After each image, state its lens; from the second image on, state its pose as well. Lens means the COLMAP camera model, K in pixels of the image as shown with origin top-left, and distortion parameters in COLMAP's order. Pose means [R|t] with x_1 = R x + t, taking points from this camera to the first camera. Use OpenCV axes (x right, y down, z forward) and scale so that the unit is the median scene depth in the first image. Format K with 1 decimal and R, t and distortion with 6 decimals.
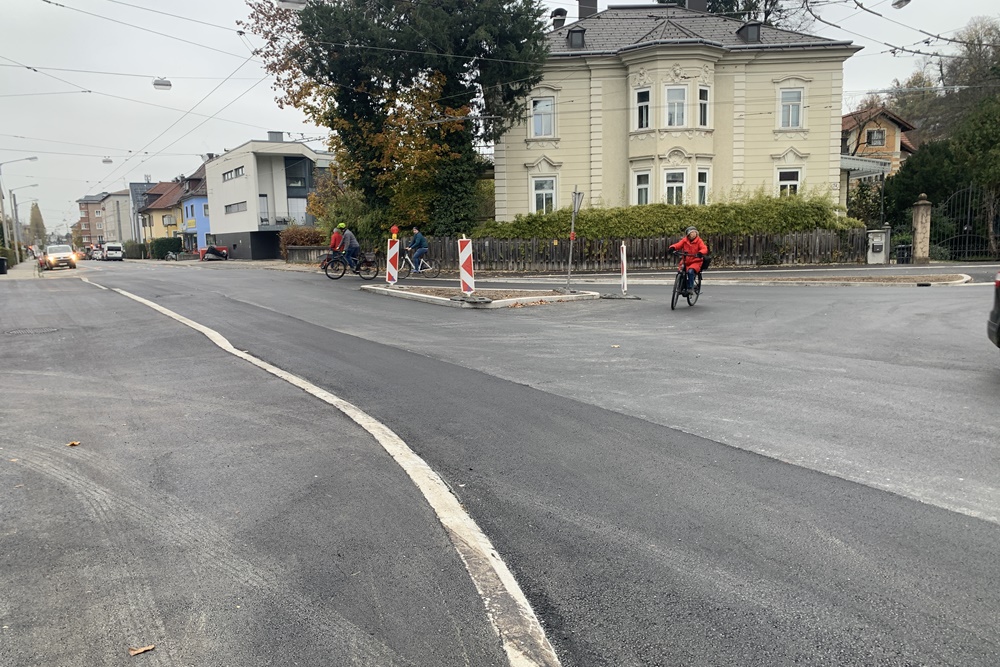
lens RADIAL K [[767.2, 0, 478.2], [0, 767.2, 330.8], [0, 0, 1]] dist [0.105317, -0.174177]
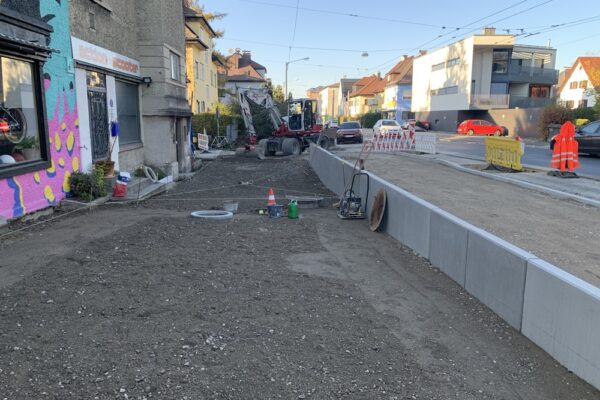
lens RADIAL K [[448.4, 0, 284.0], [0, 448.4, 178.3], [0, 0, 1]] dist [0.024889, -0.000132]
pose [[0.882851, 0.092386, -0.460478, -0.347400], [-0.082245, 0.995723, 0.042087, -0.044654], [0.462396, 0.000715, 0.886673, 0.391248]]
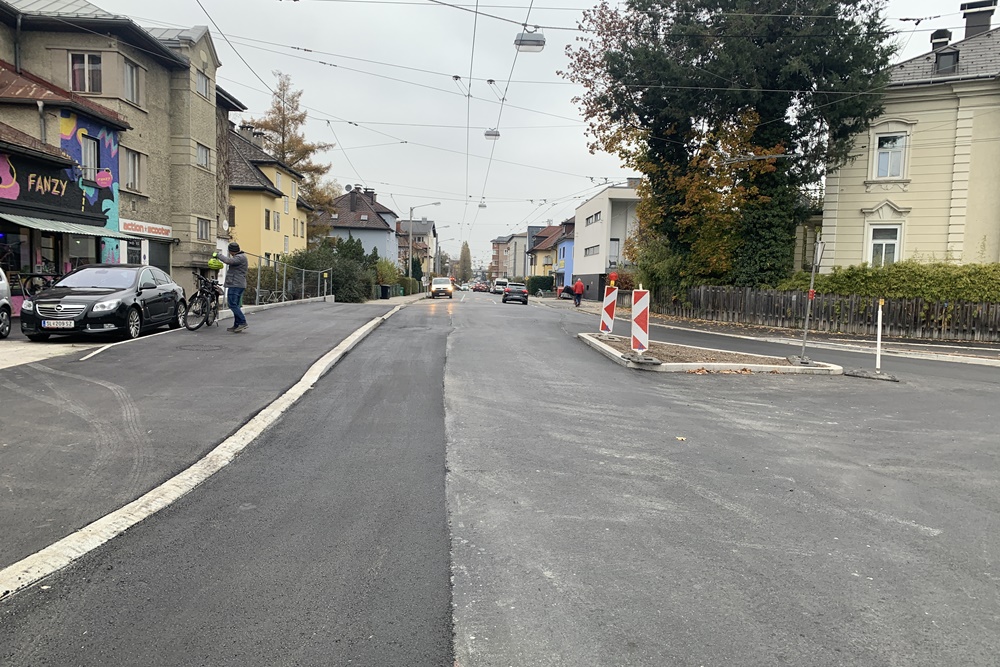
lens RADIAL K [[762.5, 0, 500.0], [0, 762.5, 333.5], [0, 0, 1]] dist [0.013360, 0.000536]
pose [[0.884953, 0.084459, -0.457958, 0.106938], [-0.108432, 0.993757, -0.026258, -0.013057], [0.452881, 0.072895, 0.888586, 0.071547]]
